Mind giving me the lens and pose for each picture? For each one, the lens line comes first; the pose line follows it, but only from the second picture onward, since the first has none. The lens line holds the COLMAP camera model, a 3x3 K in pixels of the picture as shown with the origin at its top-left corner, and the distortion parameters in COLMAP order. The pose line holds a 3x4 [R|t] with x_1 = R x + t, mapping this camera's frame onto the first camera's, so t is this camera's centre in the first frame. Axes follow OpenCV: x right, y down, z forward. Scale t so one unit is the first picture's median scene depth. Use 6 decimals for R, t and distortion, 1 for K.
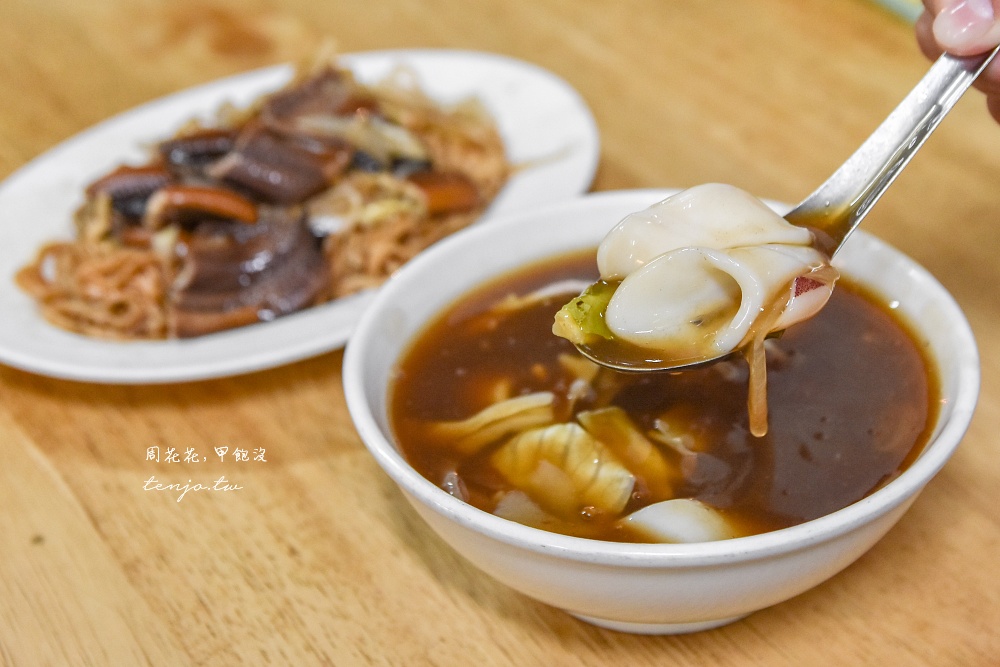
lens RADIAL K [[2198.0, 0, 498.7], [0, 2198.0, 333.7], [0, 0, 1]] dist [0.172210, 0.000000]
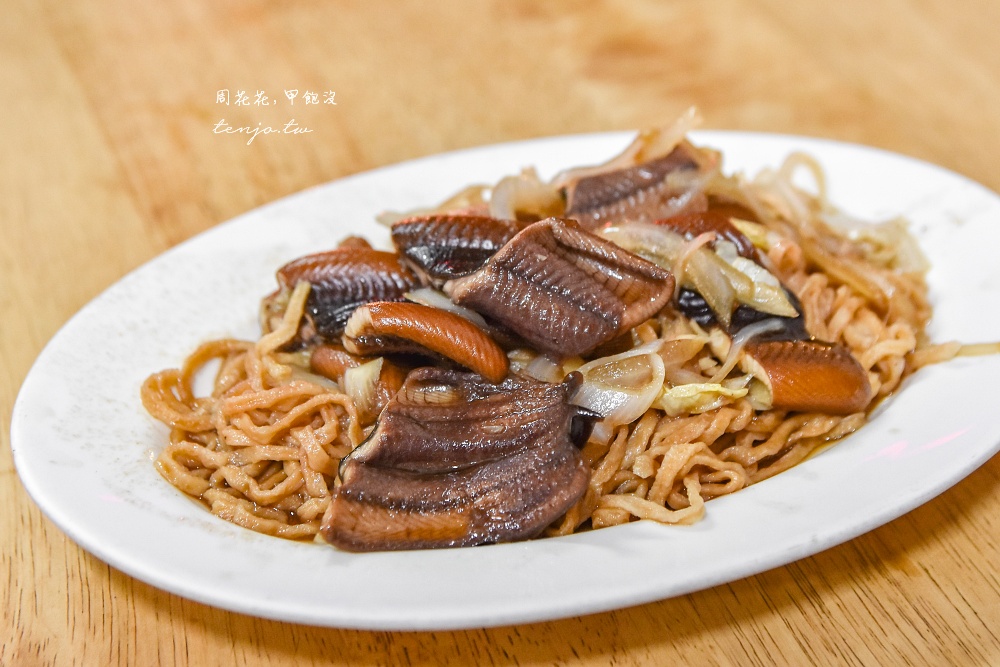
lens RADIAL K [[2198.0, 0, 501.5], [0, 2198.0, 333.3], [0, 0, 1]] dist [0.172210, 0.000000]
pose [[0.960743, 0.186260, -0.205620, 0.019493], [-0.185433, 0.982377, 0.023457, -0.076797], [0.206365, 0.015592, 0.978351, 0.367872]]
